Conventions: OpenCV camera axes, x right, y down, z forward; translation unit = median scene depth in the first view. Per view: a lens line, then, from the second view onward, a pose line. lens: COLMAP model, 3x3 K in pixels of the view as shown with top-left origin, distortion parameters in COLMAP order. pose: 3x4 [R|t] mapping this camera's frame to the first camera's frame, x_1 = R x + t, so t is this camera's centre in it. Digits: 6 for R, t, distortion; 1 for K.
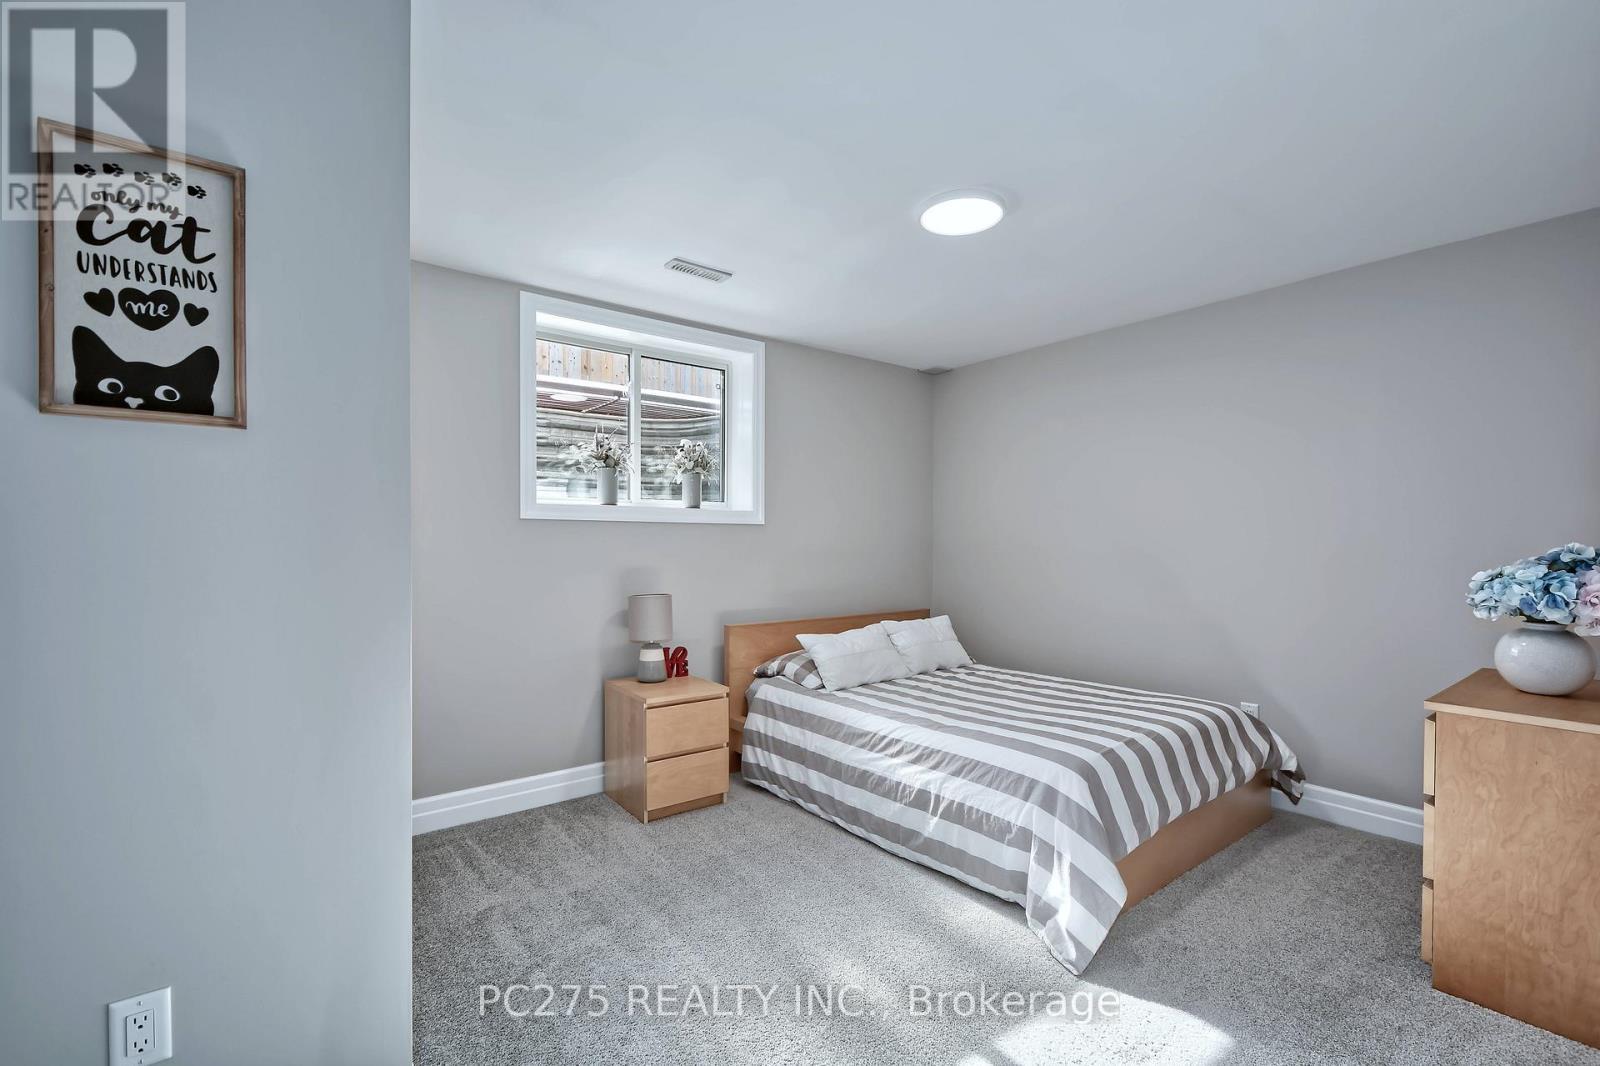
lens RADIAL K [[709.9, 0, 799.0], [0, 709.9, 549.8], [0, 0, 1]] dist [-0.002560, -0.000492]
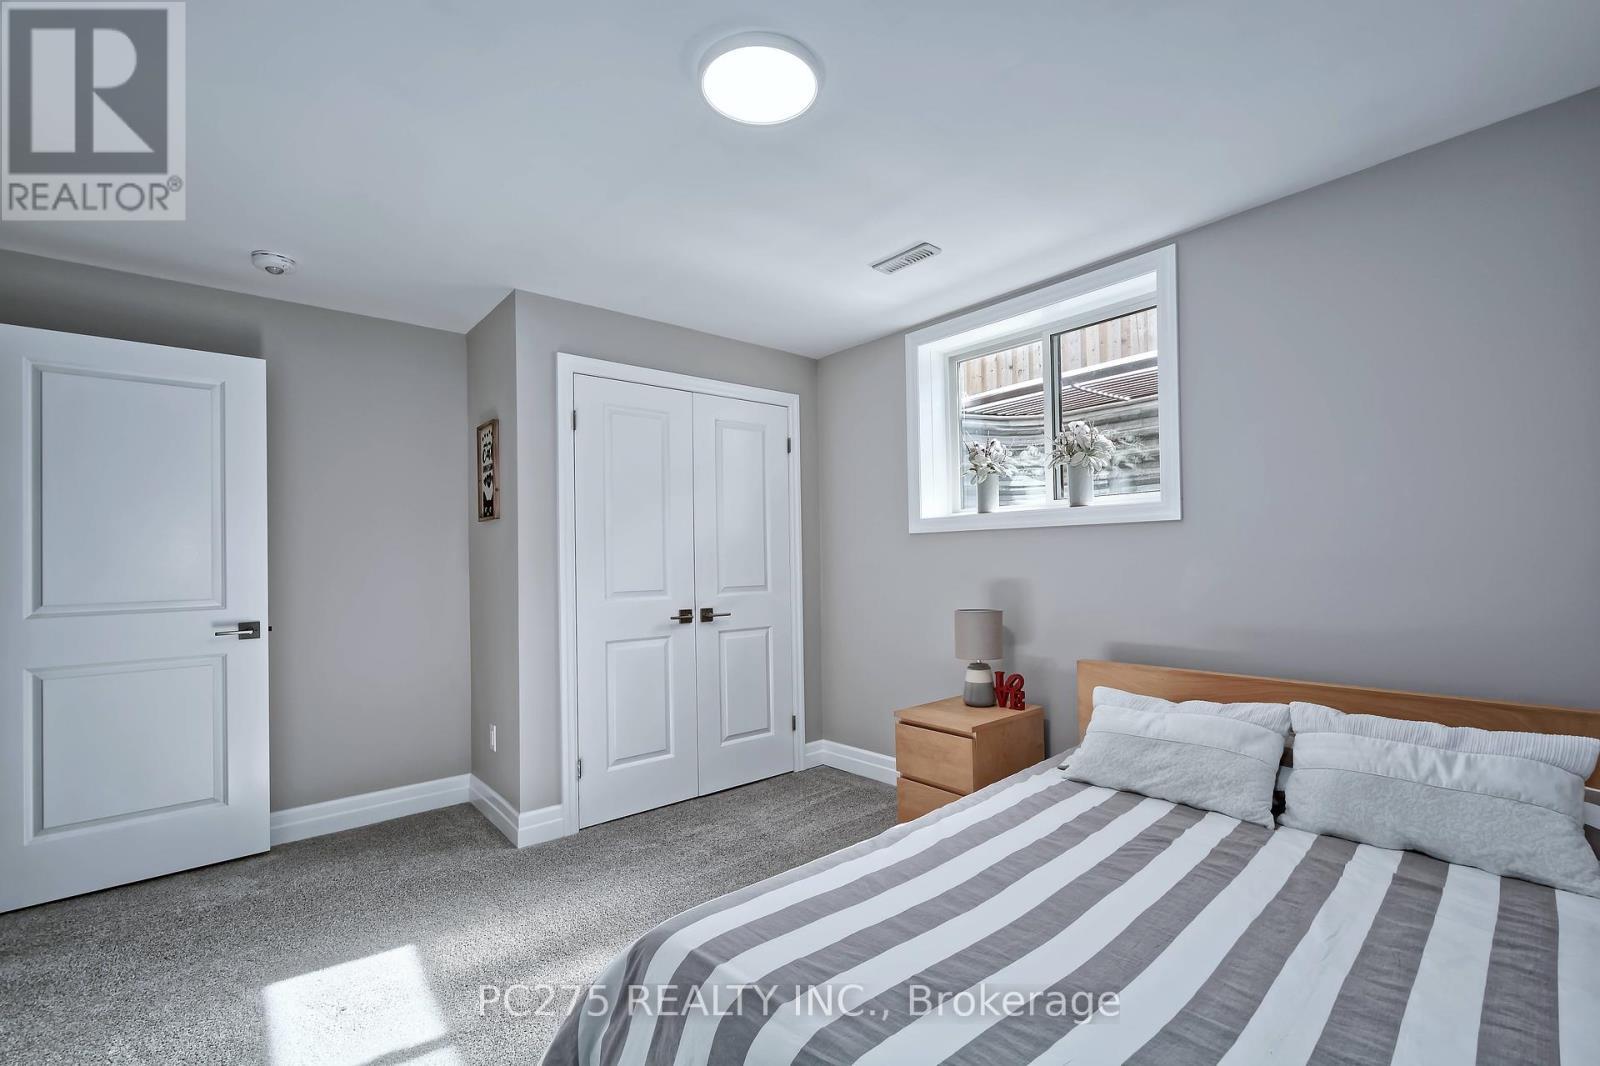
lens RADIAL K [[709.9, 0, 799.0], [0, 709.9, 549.8], [0, 0, 1]] dist [-0.002560, -0.000492]
pose [[0.012278, -0.014404, -0.999821, 0.683572], [0.005562, 0.999882, -0.014337, -0.001276], [0.999909, -0.005385, 0.012356, 0.738418]]
